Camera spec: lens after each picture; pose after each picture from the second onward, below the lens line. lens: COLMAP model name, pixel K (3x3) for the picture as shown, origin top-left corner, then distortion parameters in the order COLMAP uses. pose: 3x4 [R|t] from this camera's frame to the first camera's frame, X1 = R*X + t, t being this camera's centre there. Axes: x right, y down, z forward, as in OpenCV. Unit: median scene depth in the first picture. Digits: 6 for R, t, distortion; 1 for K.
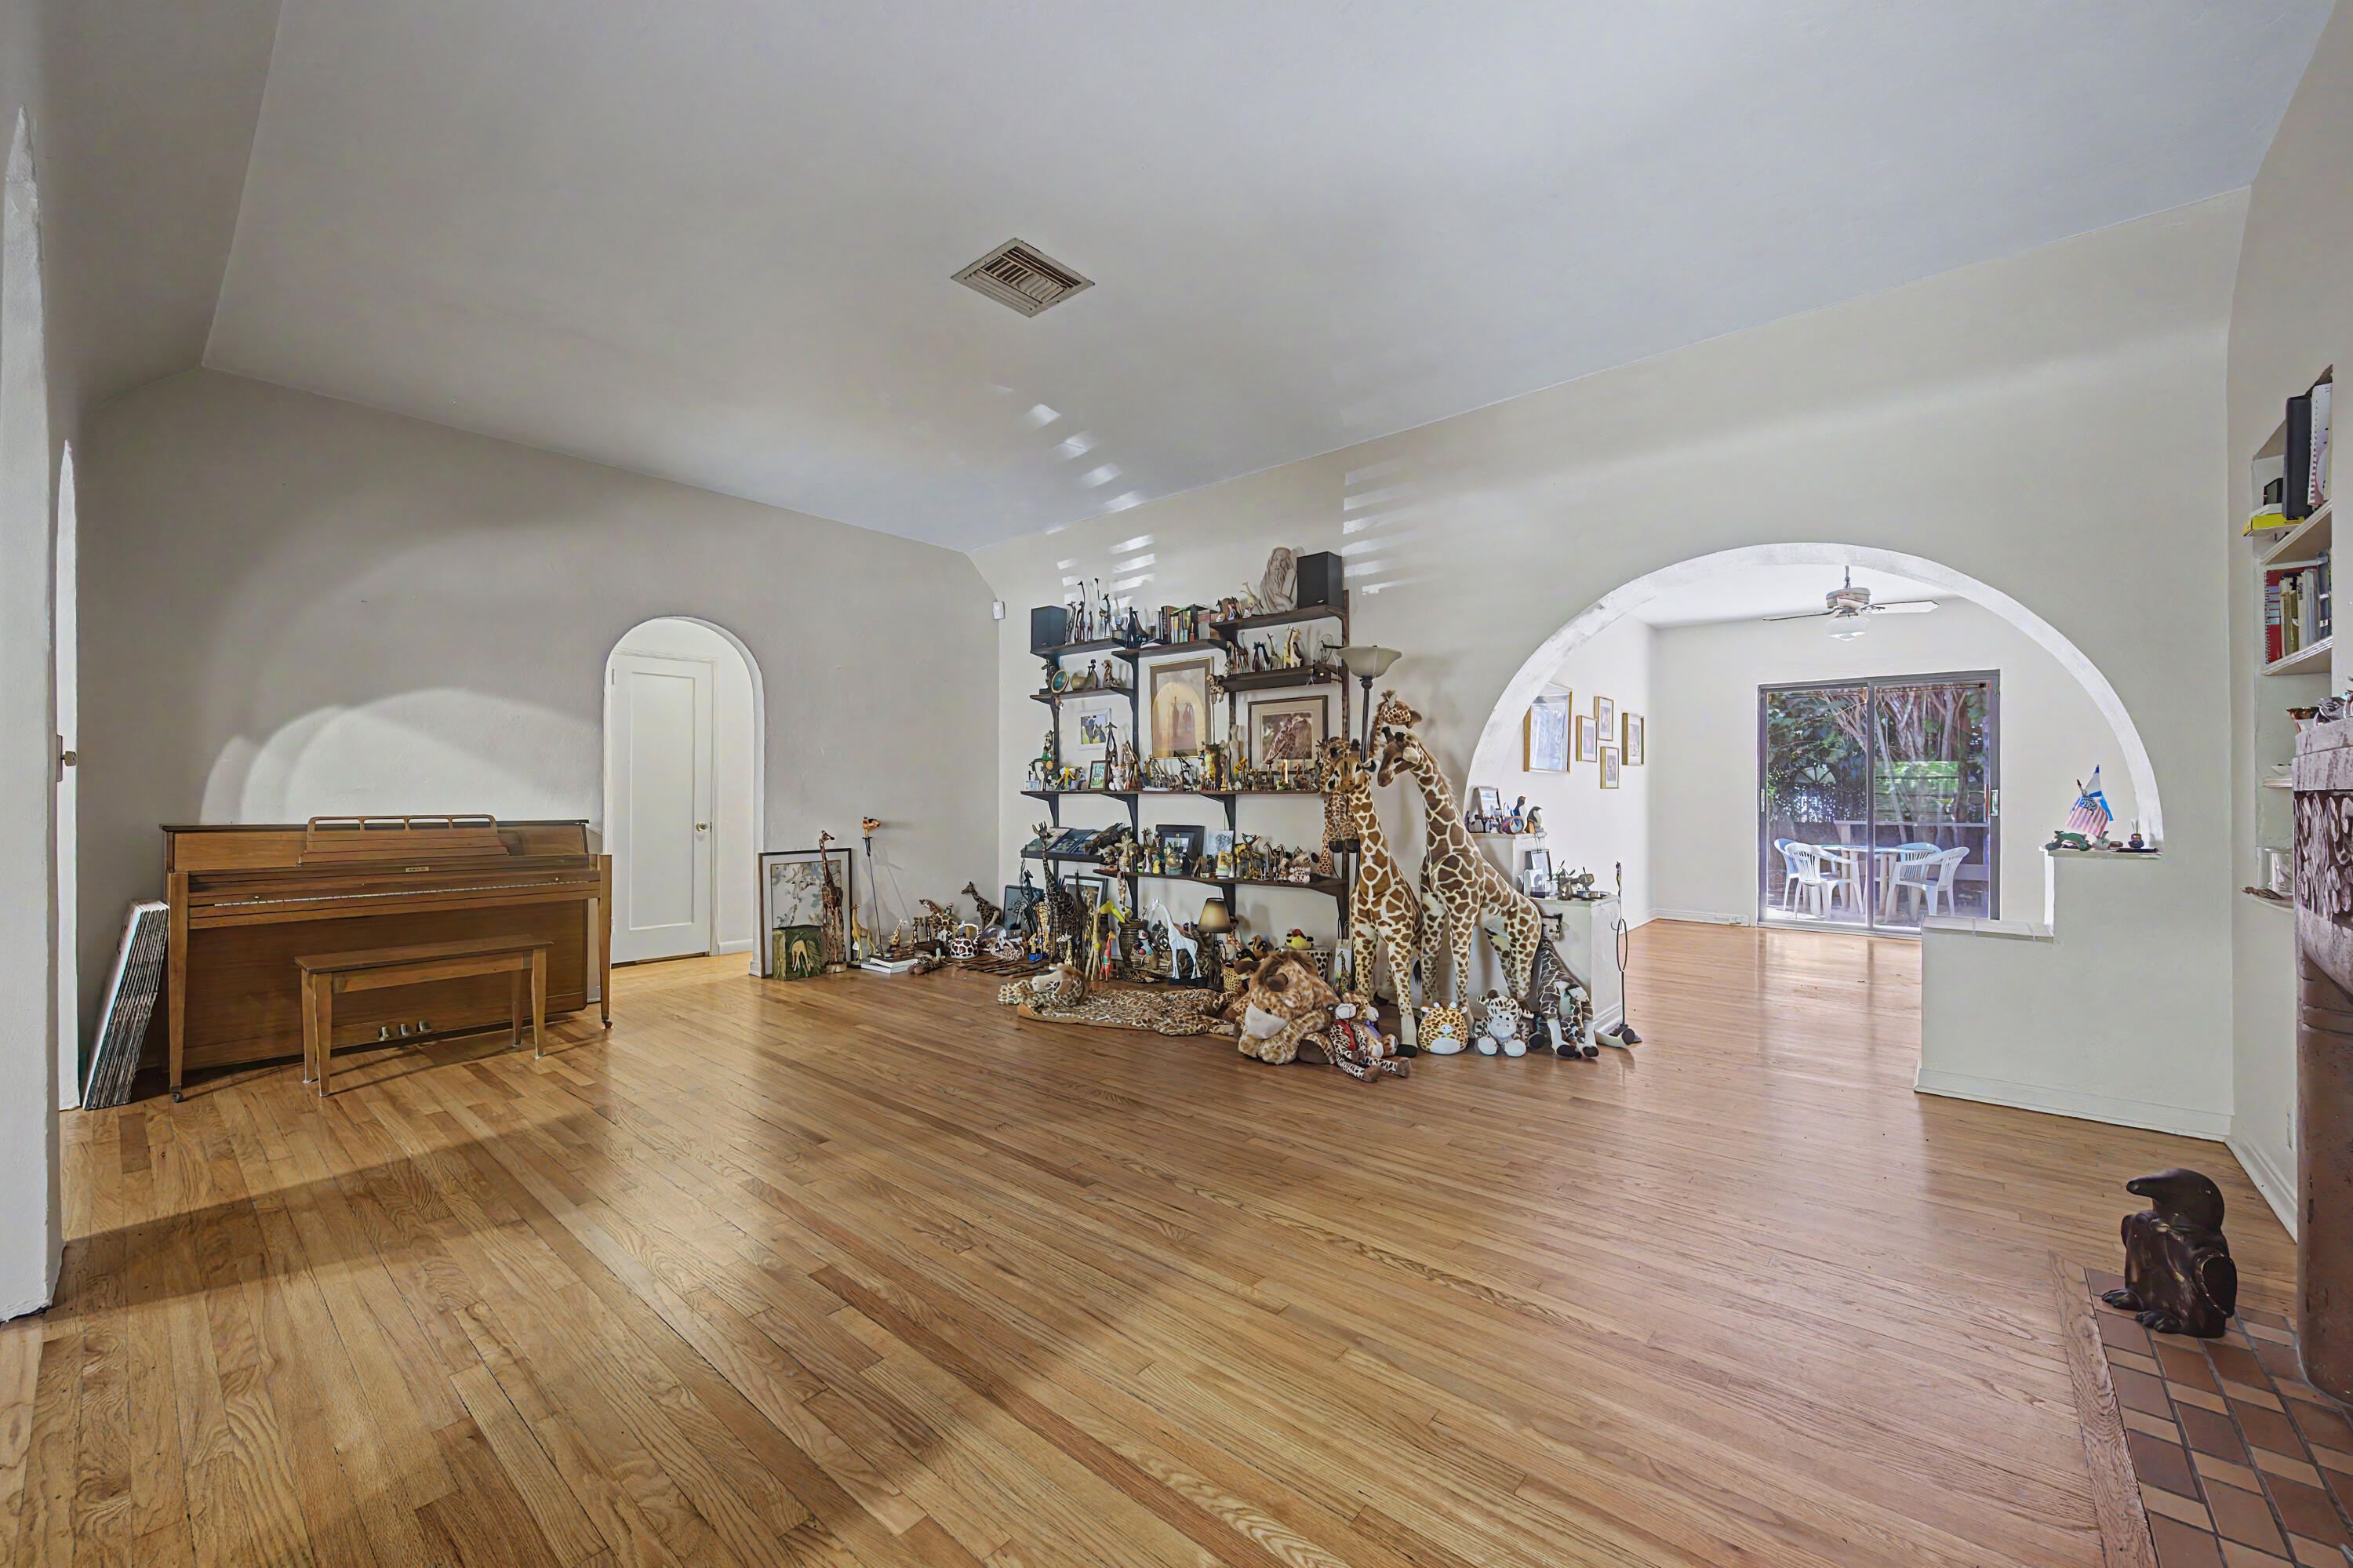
lens RADIAL K [[920.4, 0, 1176.5], [0, 920.4, 784.0], [0, 0, 1]] dist [0.000491, 0.000017]
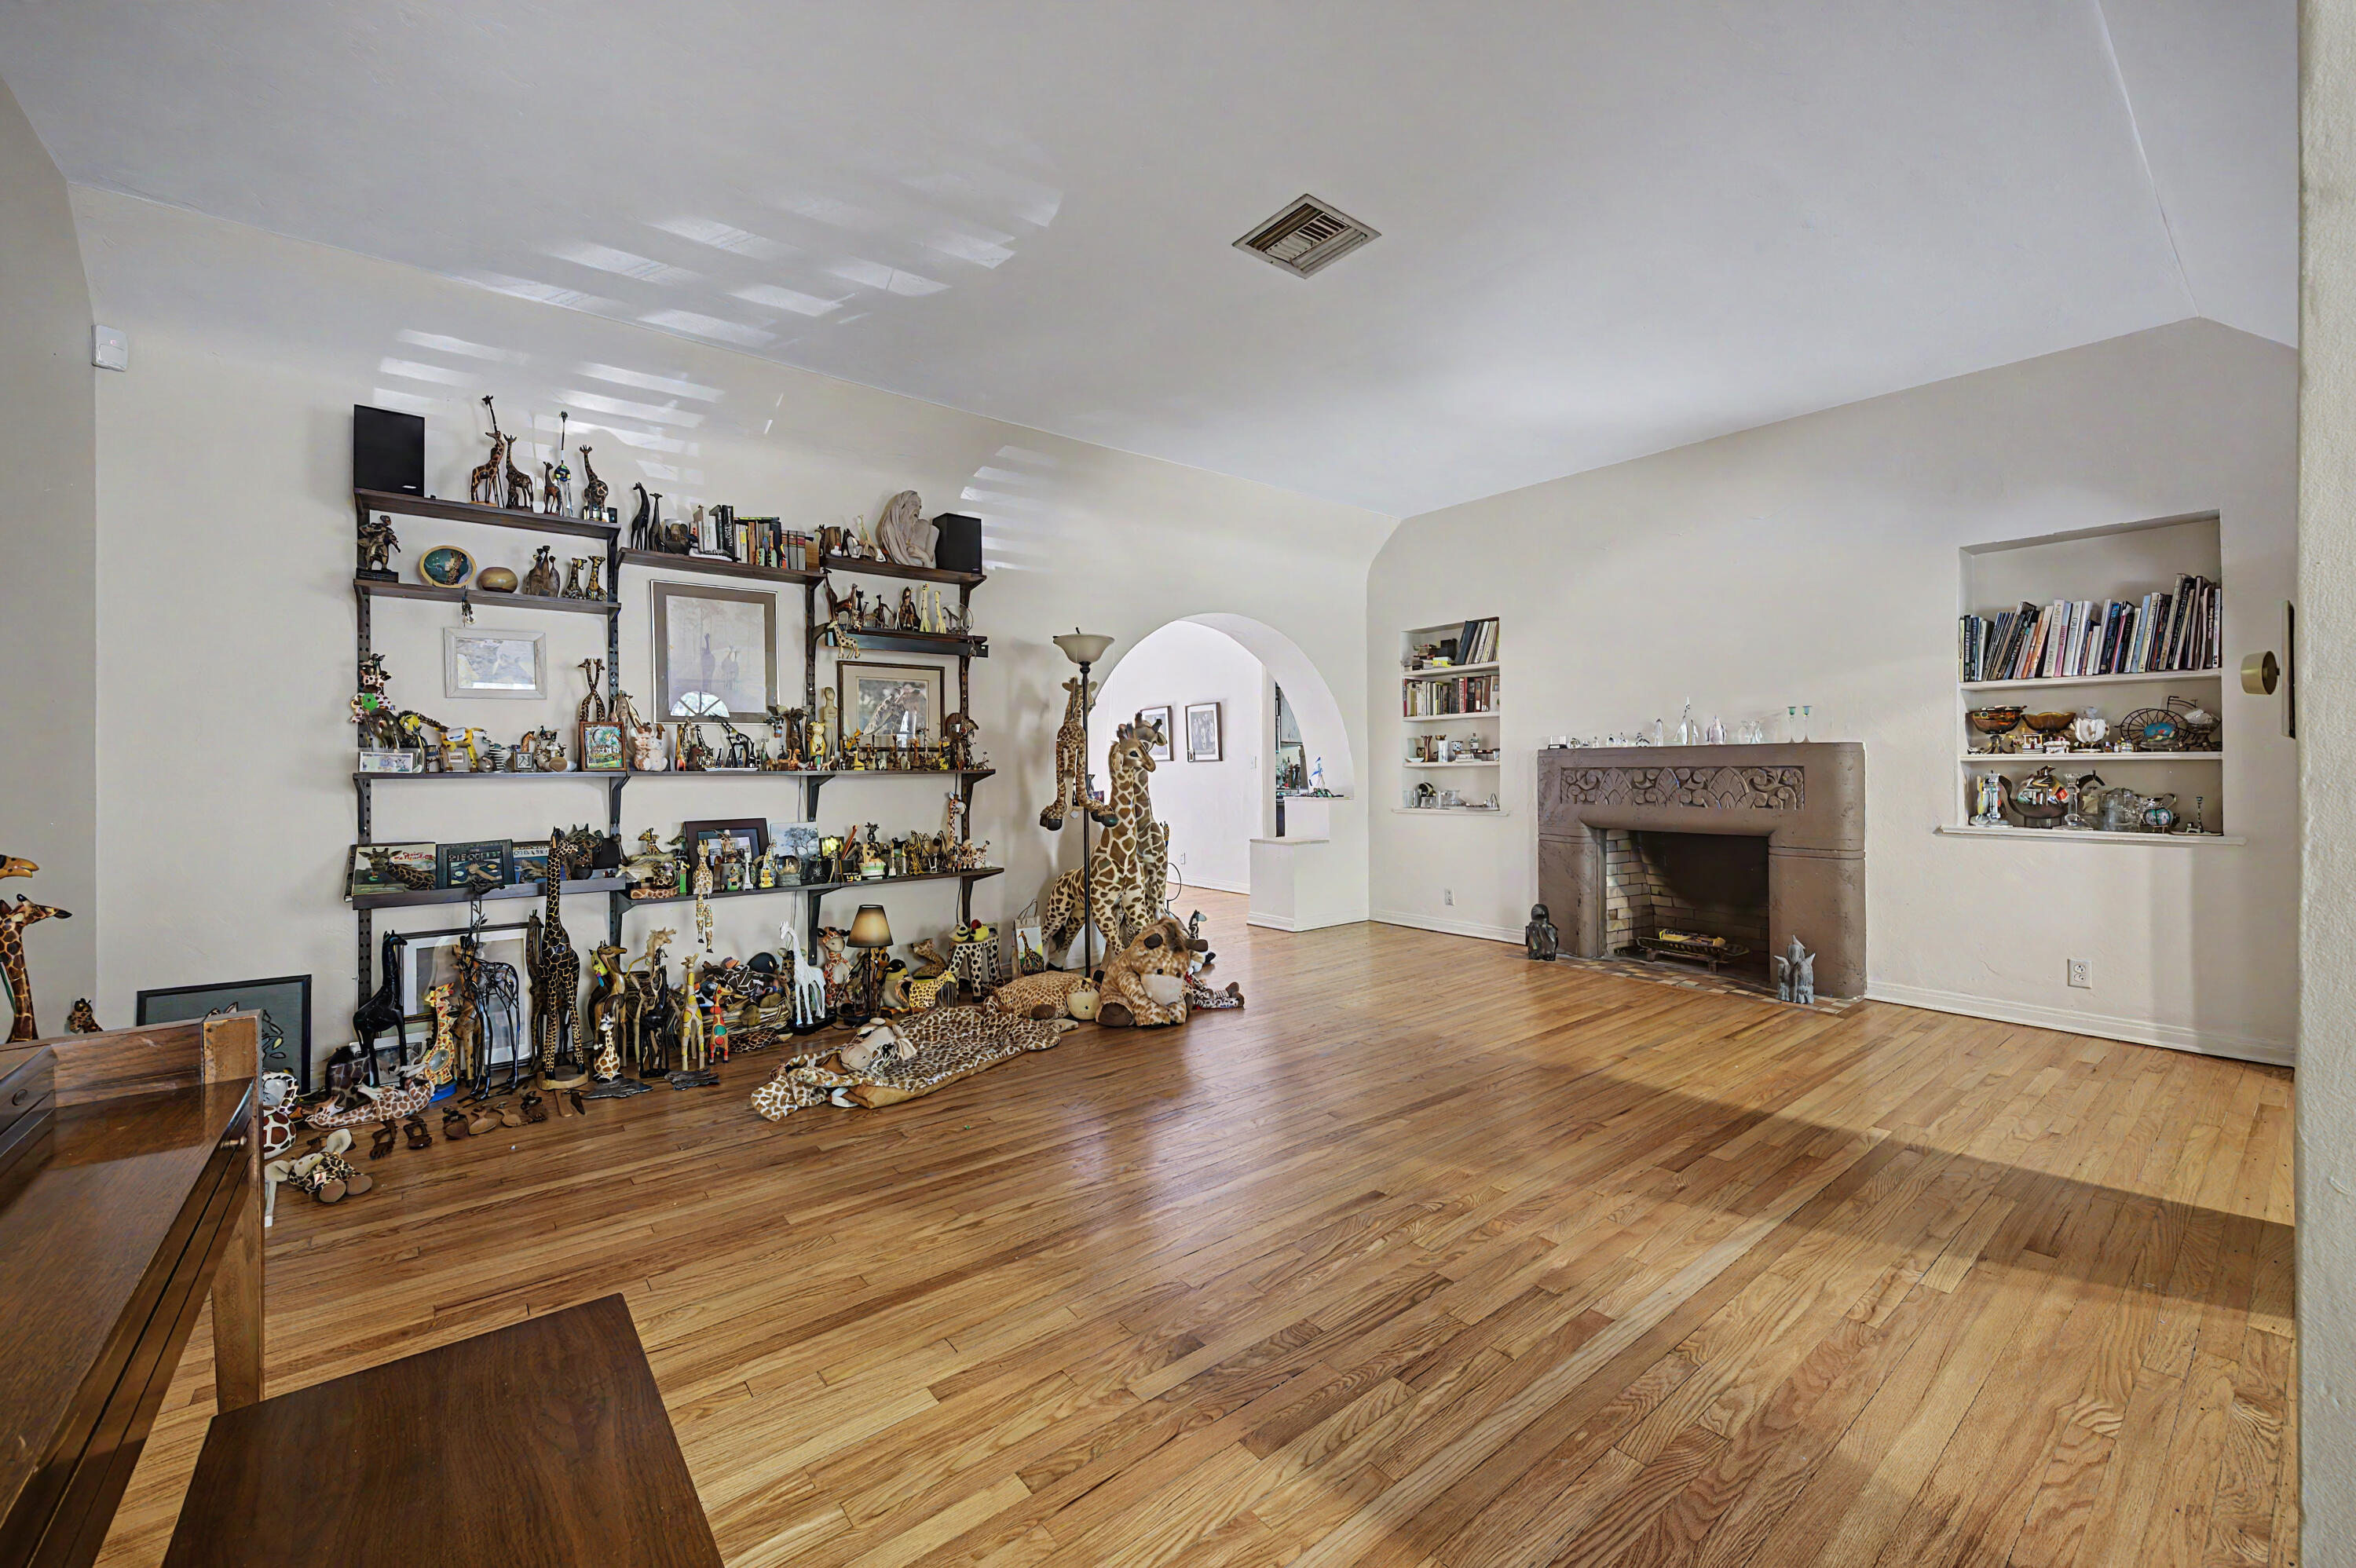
lens RADIAL K [[942.3, 0, 1179.6], [0, 942.3, 764.5], [0, 0, 1]] dist [-0.000016, -0.000023]
pose [[0.179799, 0.003085, 0.983699, -0.680489], [-0.003432, 0.999991, -0.002509, 0.002955], [-0.983697, -0.002925, 0.179808, 0.559359]]
